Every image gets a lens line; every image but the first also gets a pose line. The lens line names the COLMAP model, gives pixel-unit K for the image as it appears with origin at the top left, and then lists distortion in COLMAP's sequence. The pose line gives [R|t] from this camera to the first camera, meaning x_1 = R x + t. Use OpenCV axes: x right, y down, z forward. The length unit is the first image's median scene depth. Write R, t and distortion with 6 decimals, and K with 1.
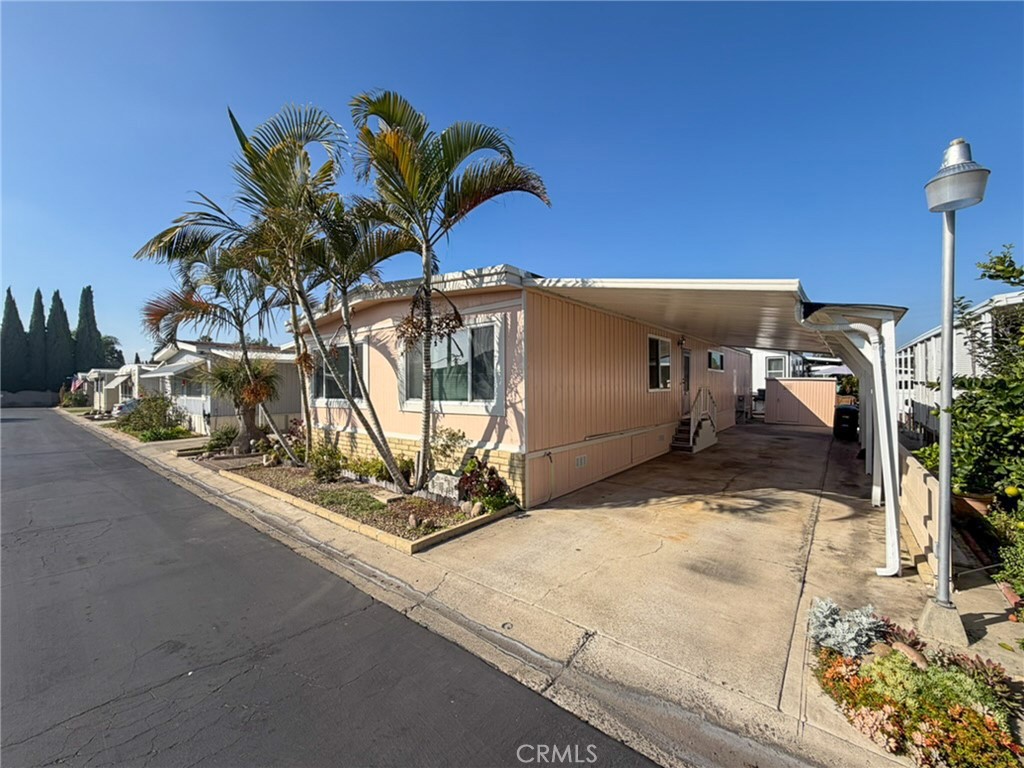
lens RADIAL K [[409.2, 0, 511.3], [0, 409.2, 386.1], [0, 0, 1]] dist [0.000778, 0.000094]
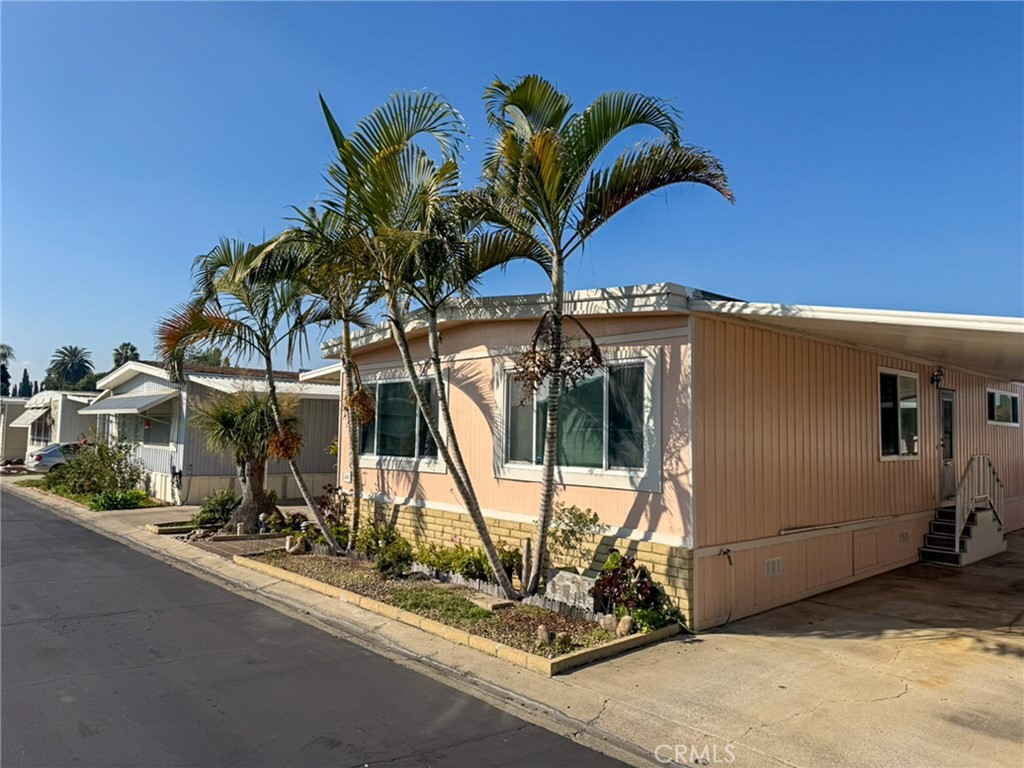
lens RADIAL K [[712.7, 0, 512.0], [0, 712.7, 384.0], [0, 0, 1]] dist [0.082146, -0.111080]
pose [[0.989618, 0.013342, -0.143102, -0.093985], [-0.022948, 0.997576, -0.065689, -0.025902], [0.141879, 0.068291, 0.987526, -0.254687]]
